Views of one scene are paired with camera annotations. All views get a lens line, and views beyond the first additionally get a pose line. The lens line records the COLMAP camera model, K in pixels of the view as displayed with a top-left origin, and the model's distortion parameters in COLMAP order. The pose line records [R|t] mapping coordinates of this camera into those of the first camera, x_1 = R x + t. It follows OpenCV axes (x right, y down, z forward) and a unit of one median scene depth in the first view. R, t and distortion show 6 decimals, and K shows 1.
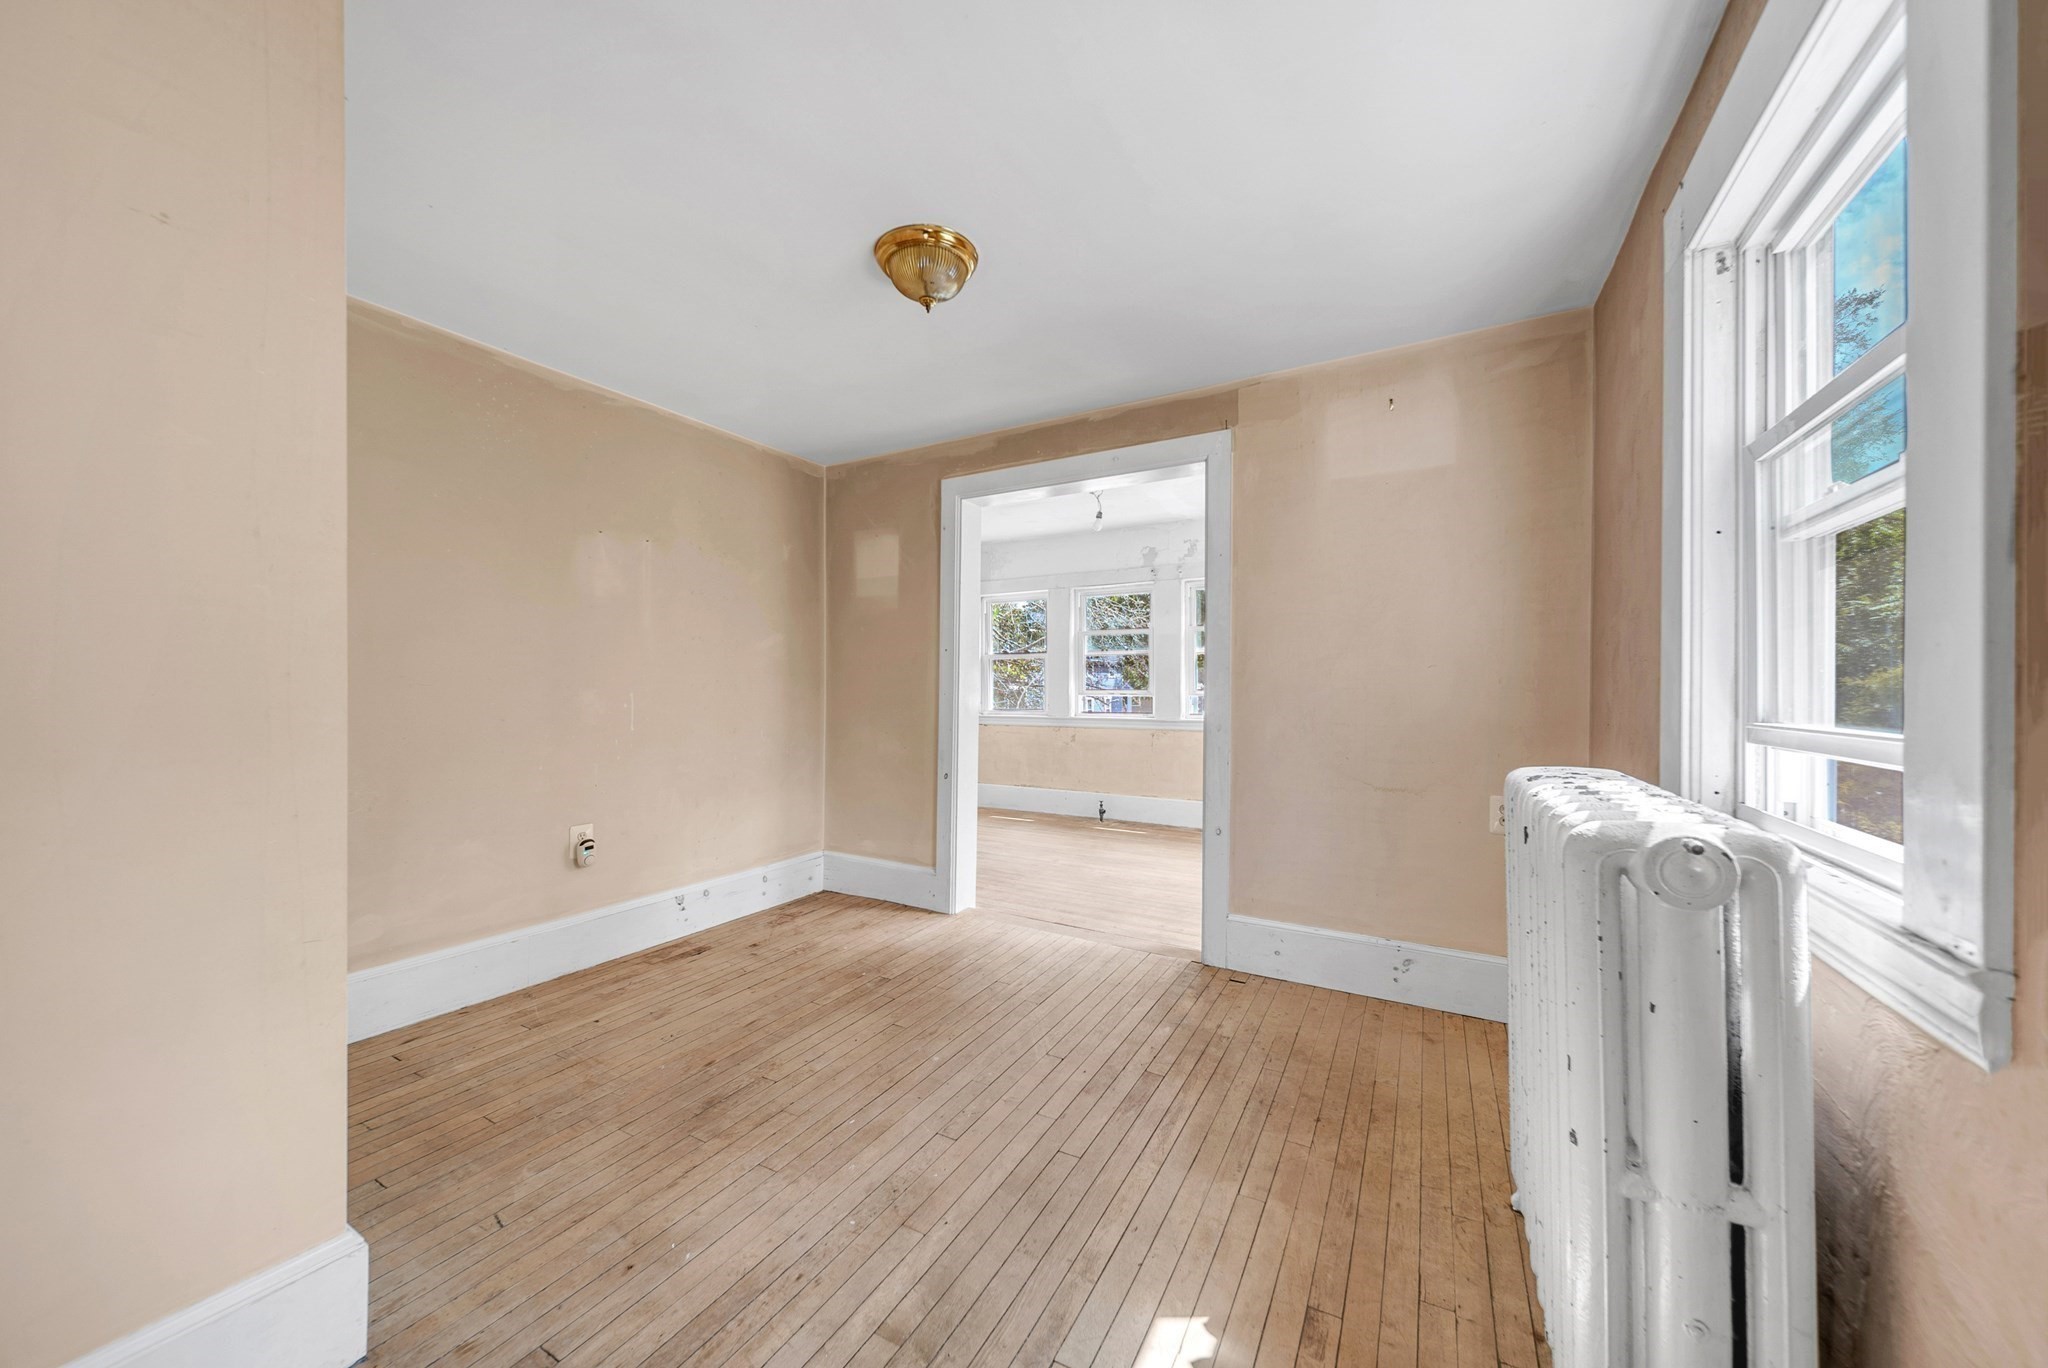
lens RADIAL K [[740.6, 0, 1026.3], [0, 740.6, 684.4], [0, 0, 1]] dist [0.000654, -0.000002]
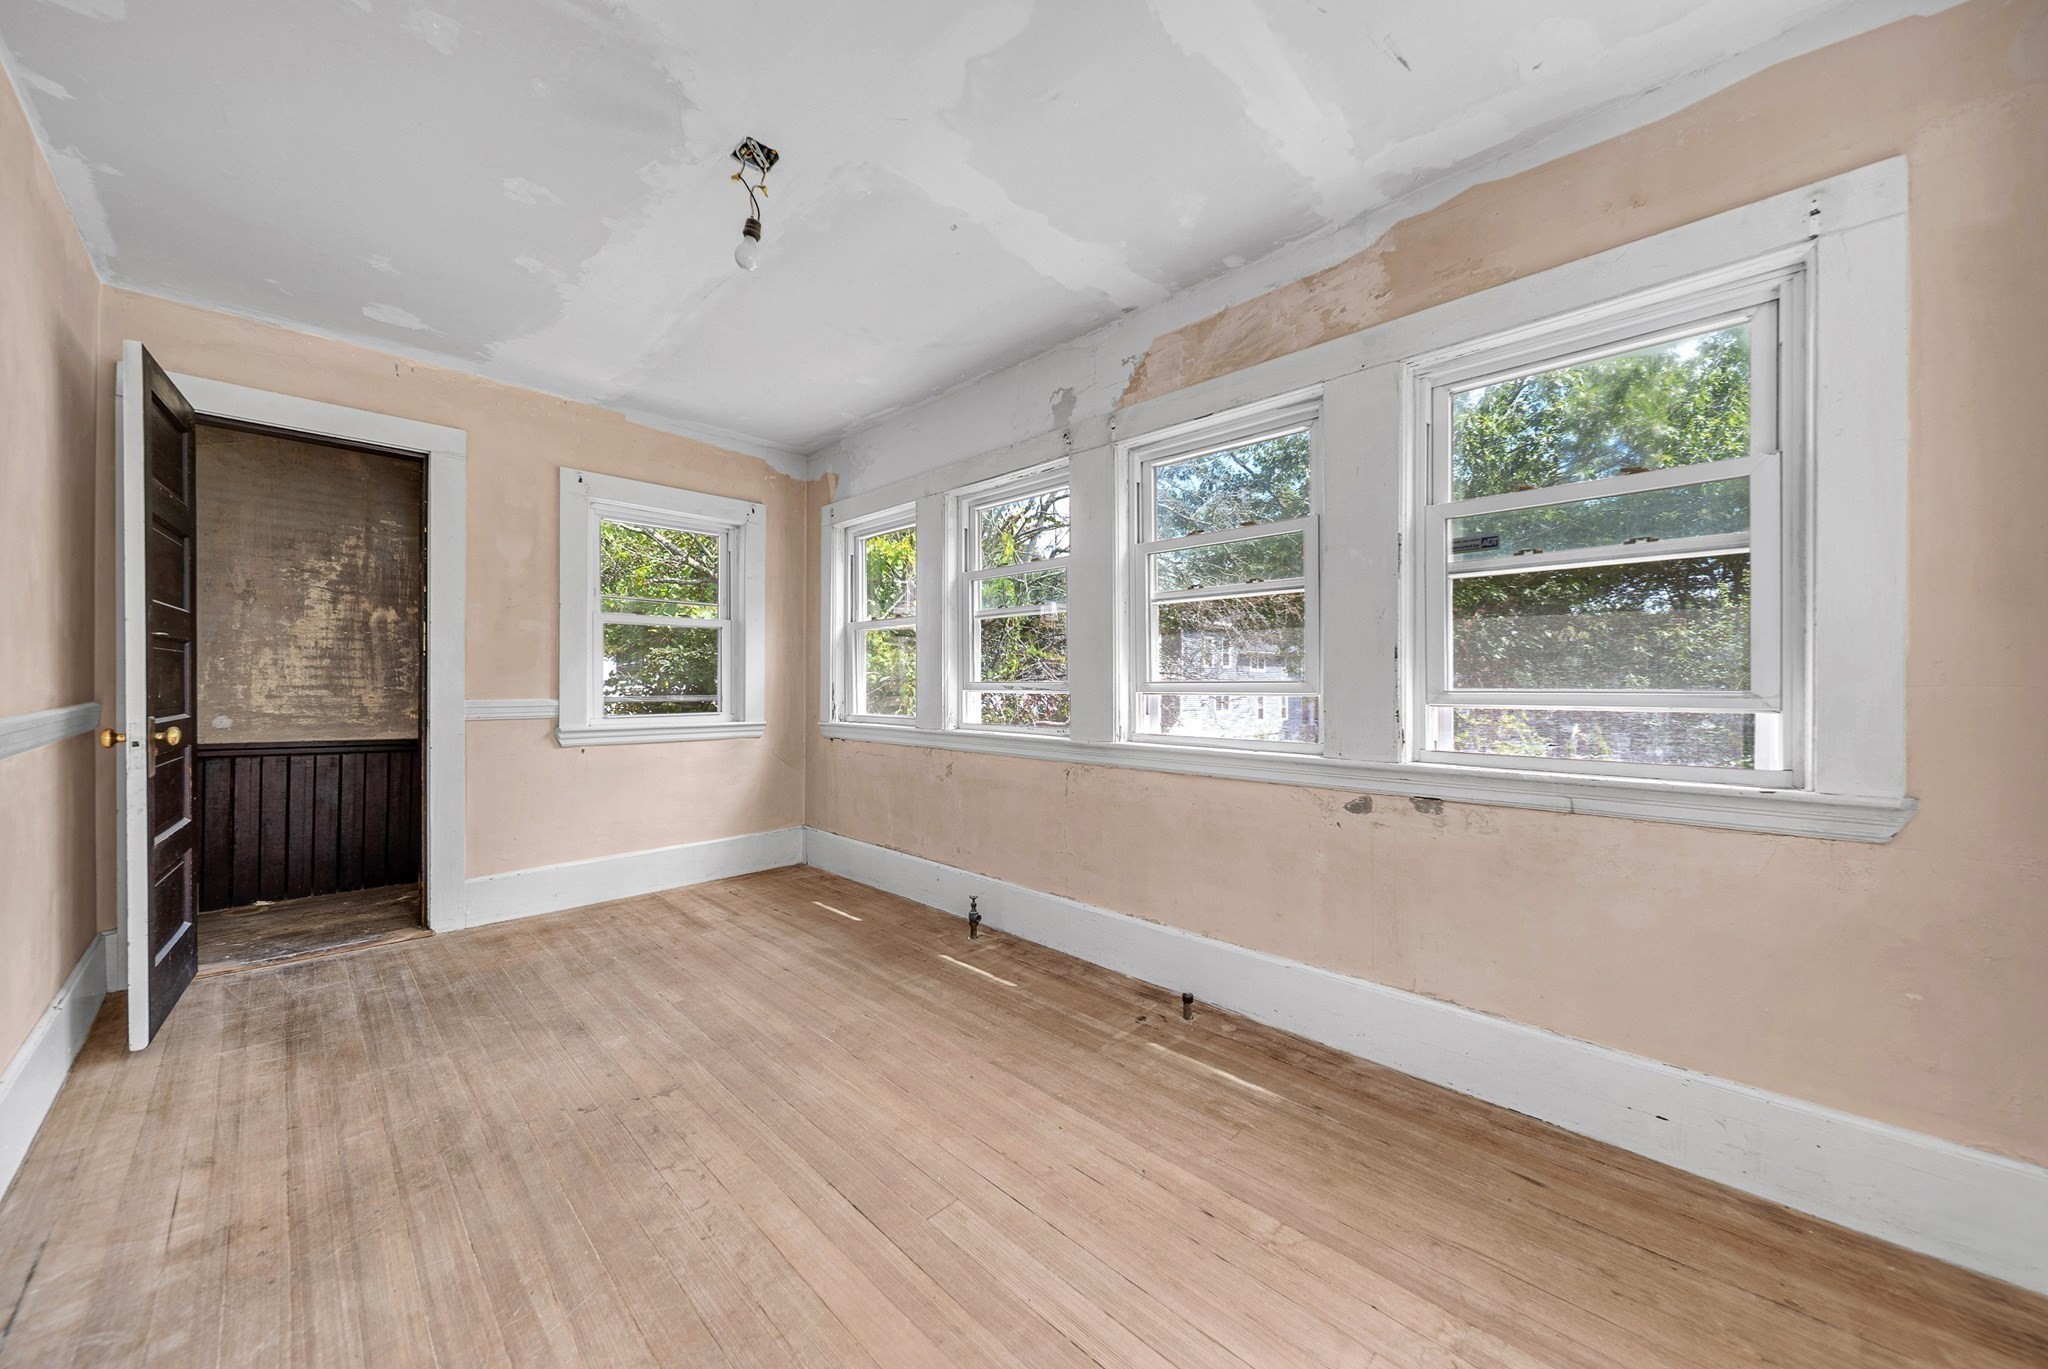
lens RADIAL K [[740.6, 0, 1019.0], [0, 740.6, 683.5], [0, 0, 1]] dist [0.000654, -0.000002]
pose [[0.967761, 0.001663, -0.251864, 0.259013], [-0.000476, 0.999989, 0.004772, 0.007335], [0.251869, -0.004498, 0.967751, 0.509932]]
